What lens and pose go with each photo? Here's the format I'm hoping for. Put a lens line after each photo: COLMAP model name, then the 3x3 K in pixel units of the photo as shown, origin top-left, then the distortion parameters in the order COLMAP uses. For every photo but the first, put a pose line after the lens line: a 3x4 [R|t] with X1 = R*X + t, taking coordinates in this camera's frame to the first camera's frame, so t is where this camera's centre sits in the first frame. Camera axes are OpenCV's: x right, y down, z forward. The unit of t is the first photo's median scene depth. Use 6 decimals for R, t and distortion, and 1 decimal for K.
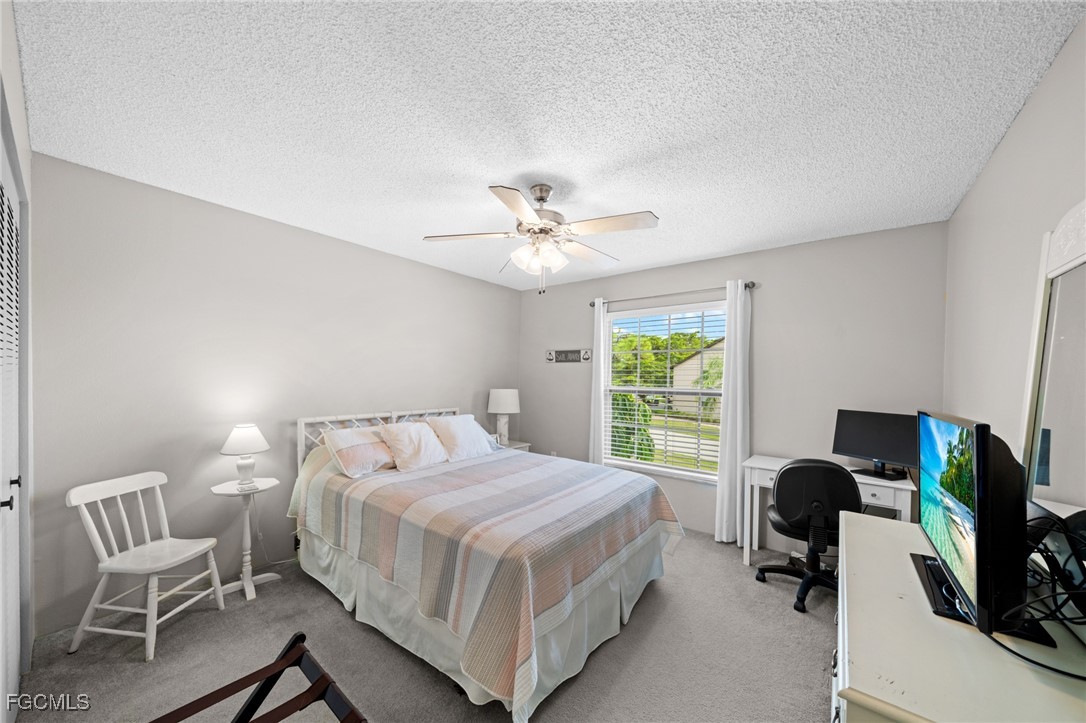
lens RADIAL K [[379.5, 0, 542.1], [0, 379.5, 365.0], [0, 0, 1]] dist [0.001567, 0.000082]
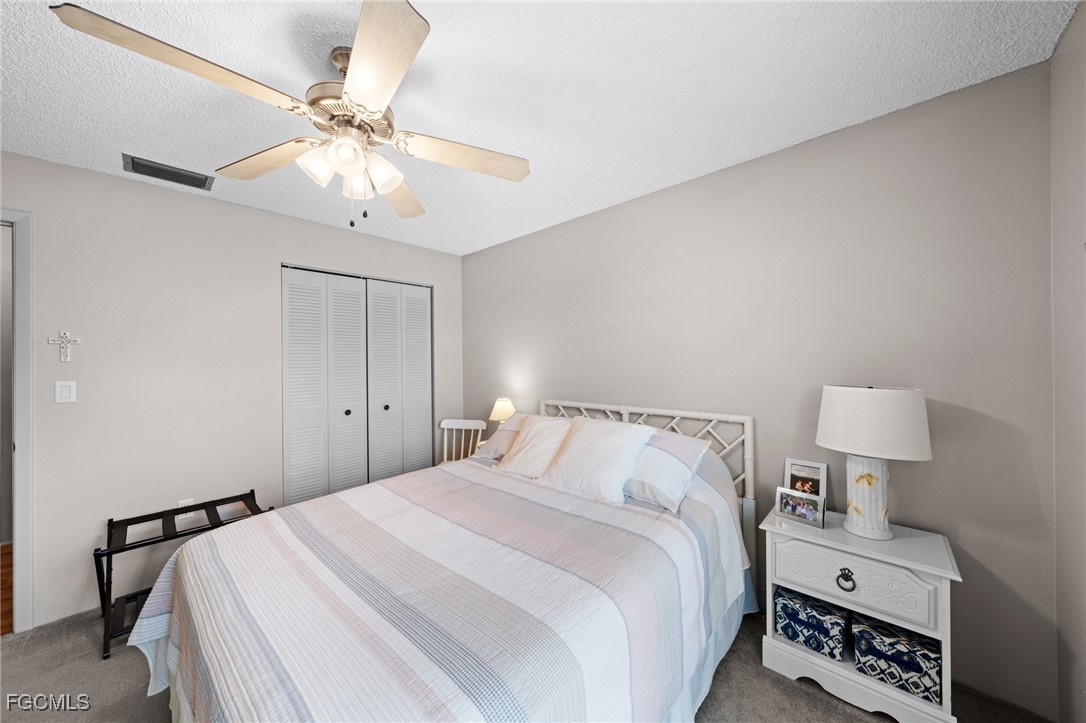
lens RADIAL K [[379.5, 0, 542.1], [0, 379.5, 365.0], [0, 0, 1]] dist [0.001567, 0.000082]
pose [[-0.073944, -0.026684, -0.996905, 0.382312], [0.017462, 0.999454, -0.028048, 0.058999], [0.997109, -0.019482, -0.073438, 0.892671]]
